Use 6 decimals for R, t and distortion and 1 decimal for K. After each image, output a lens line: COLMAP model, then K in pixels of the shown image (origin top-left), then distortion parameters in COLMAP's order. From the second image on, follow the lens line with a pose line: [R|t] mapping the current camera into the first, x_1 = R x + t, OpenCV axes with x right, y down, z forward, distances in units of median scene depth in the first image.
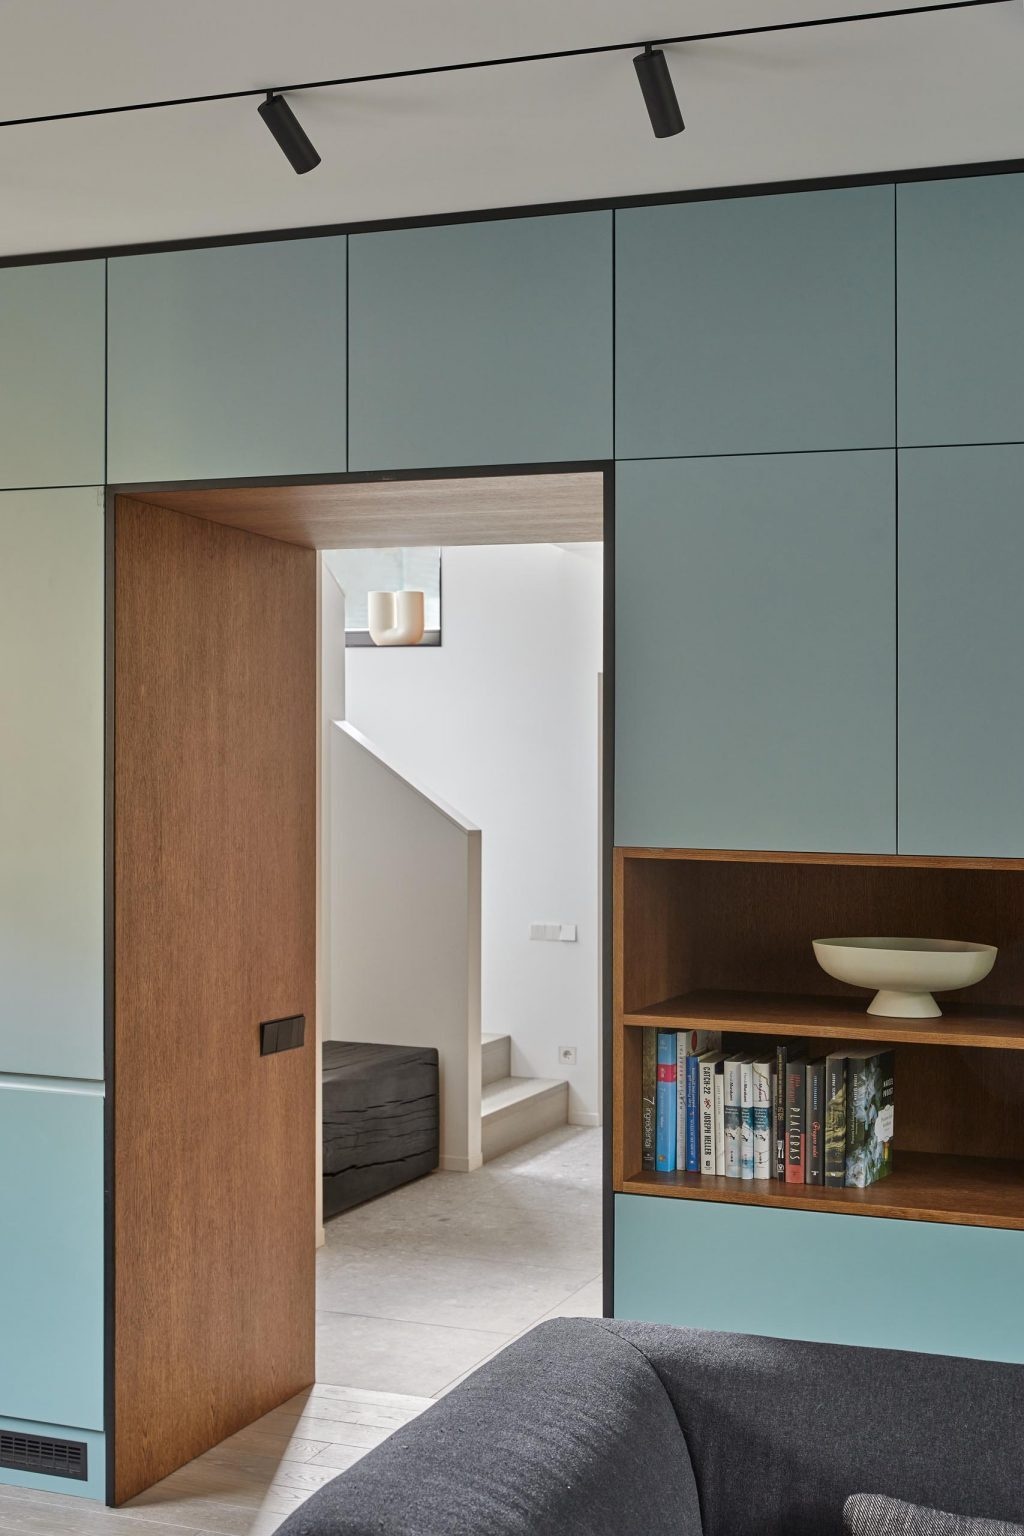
lens RADIAL K [[2106.3, 0, 511.3], [0, 2106.3, 862.8], [0, 0, 1]] dist [-0.004912, 0.021903]
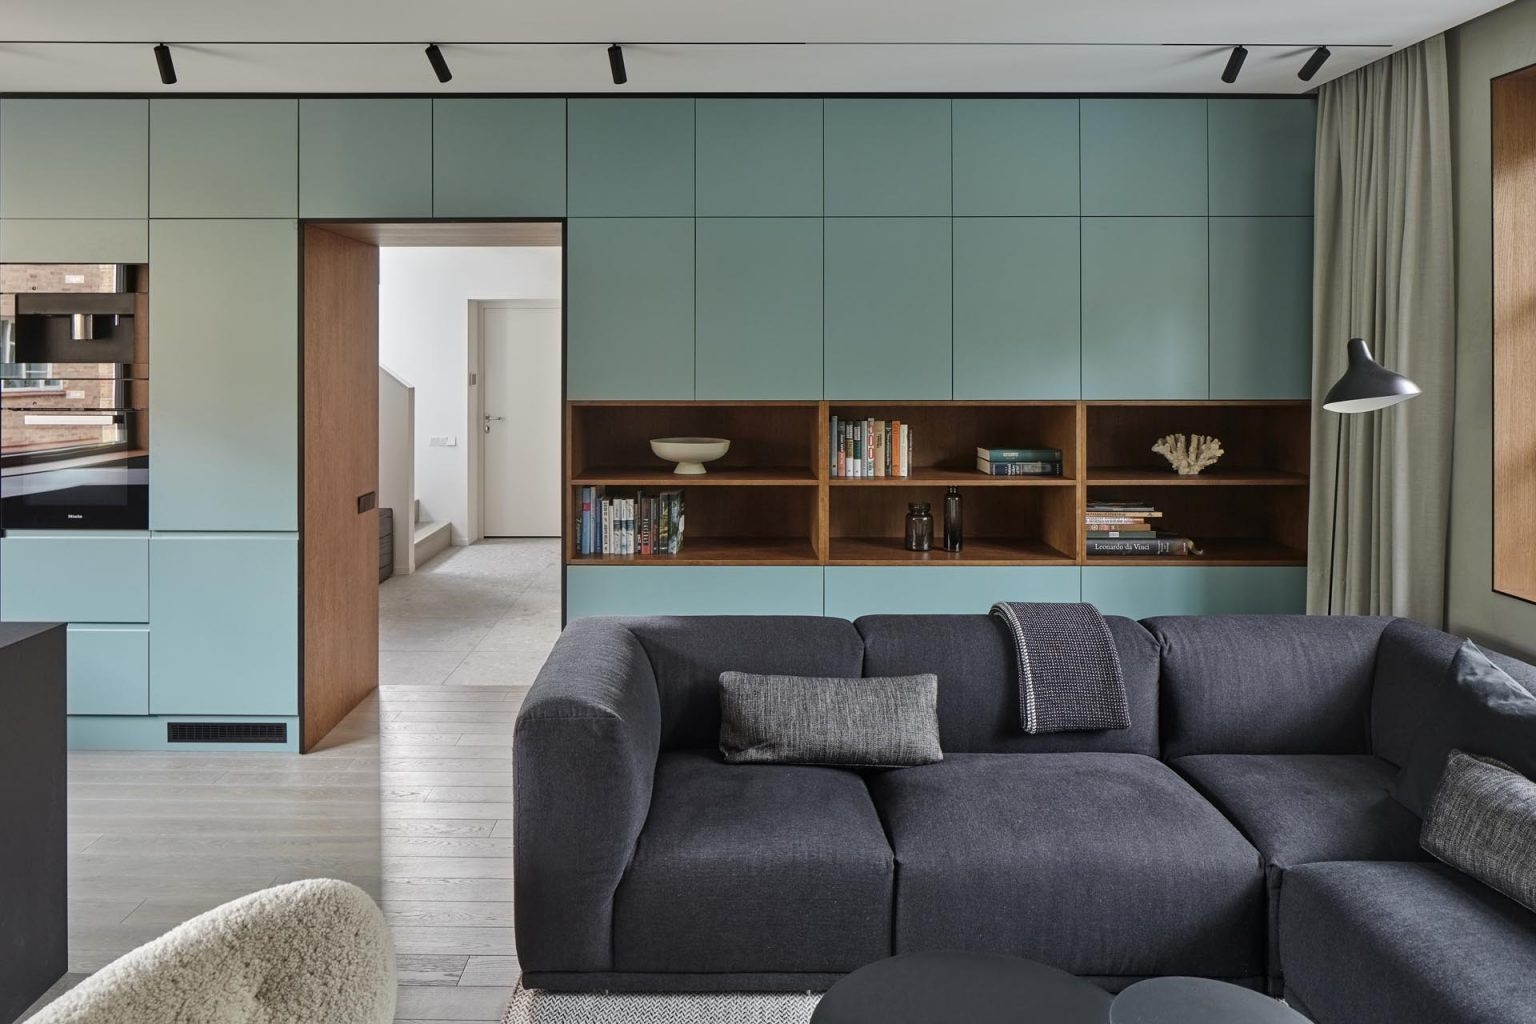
lens RADIAL K [[2000.1, 0, 768.0], [0, 2000.1, 512.0], [0, 0, 1]] dist [0.081711, 0.044192]
pose [[0.871031, -0.063913, 0.487052, -0.726916], [0.022813, 0.995693, 0.089860, -0.069089], [-0.490698, -0.067159, 0.868738, -0.808339]]
